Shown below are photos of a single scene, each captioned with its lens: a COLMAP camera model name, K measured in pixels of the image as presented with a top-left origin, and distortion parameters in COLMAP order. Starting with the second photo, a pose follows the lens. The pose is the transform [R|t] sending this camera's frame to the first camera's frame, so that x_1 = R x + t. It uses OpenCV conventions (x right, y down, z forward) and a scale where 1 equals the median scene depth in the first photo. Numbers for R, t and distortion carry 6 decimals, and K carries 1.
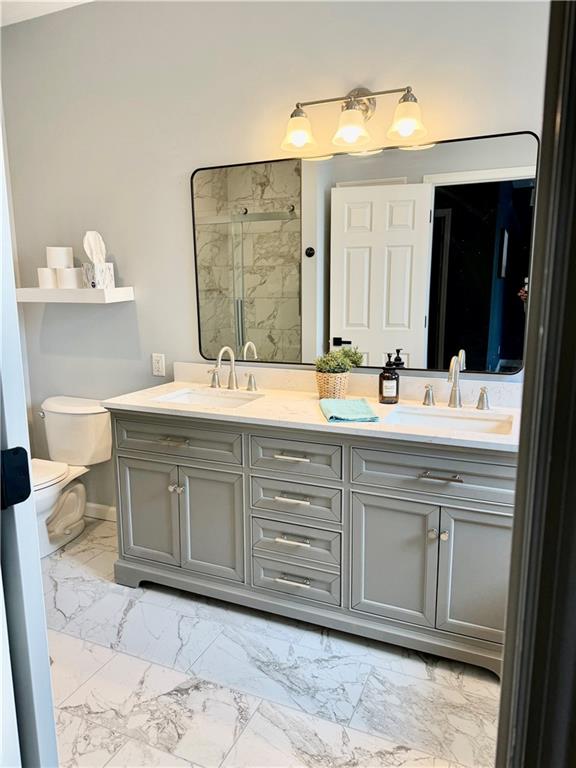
lens RADIAL K [[533.3, 0, 288.0], [0, 533.3, 384.0], [0, 0, 1]] dist [0.078901, -0.095276]
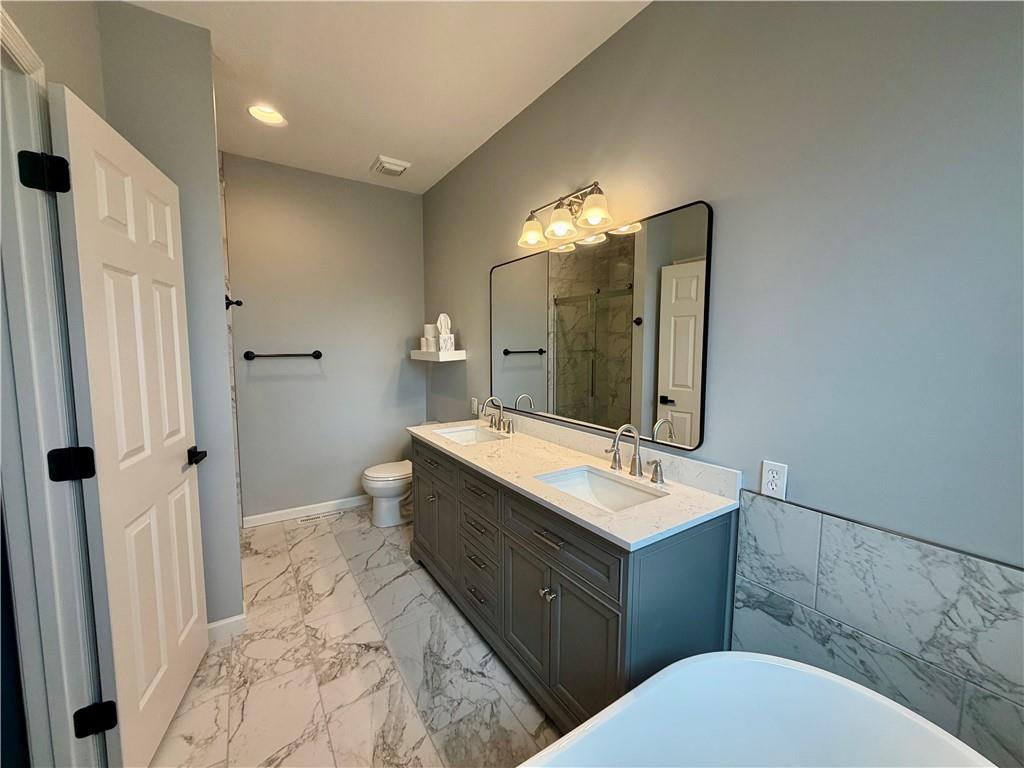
lens RADIAL K [[404.8, 0, 512.0], [0, 404.8, 384.0], [0, 0, 1]] dist [0.002850, 0.000126]
pose [[0.839334, 0.060865, -0.540198, 0.428082], [-0.105588, 0.993040, -0.052171, -0.052586], [0.533263, 0.100828, 0.839919, 0.185747]]
